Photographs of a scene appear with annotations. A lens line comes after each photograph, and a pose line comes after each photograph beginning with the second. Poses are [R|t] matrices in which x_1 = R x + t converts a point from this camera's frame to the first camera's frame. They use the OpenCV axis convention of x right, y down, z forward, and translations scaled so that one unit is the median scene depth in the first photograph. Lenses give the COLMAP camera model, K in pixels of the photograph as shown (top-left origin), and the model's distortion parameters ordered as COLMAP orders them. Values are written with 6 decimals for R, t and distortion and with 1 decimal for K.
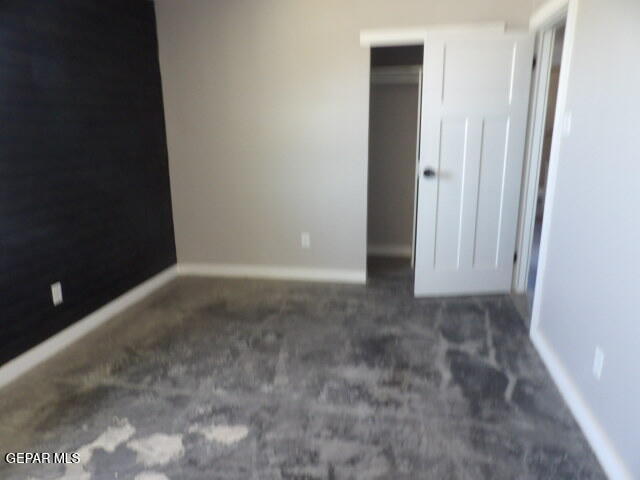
lens RADIAL K [[456.0, 0, 317.8], [0, 456.0, 237.1], [0, 0, 1]] dist [-0.021244, 0.025430]
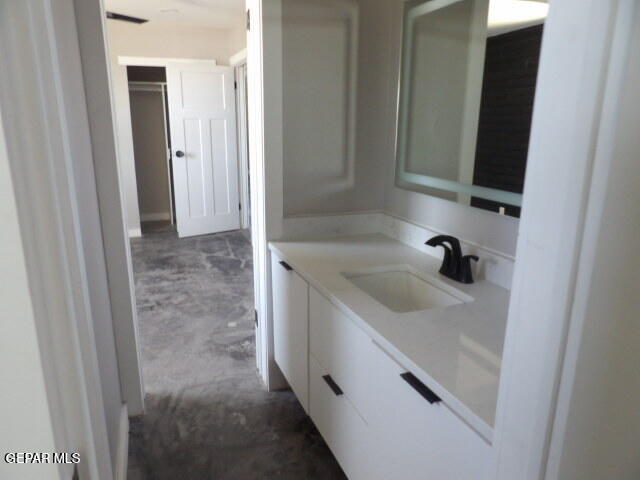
lens RADIAL K [[456.0, 0, 317.3], [0, 456.0, 241.9], [0, 0, 1]] dist [-0.021244, 0.025430]
pose [[0.840774, -0.121472, 0.527582, -0.240488], [0.113002, 0.992415, 0.048411, 0.152721], [-0.529461, 0.018915, 0.848123, -0.612099]]
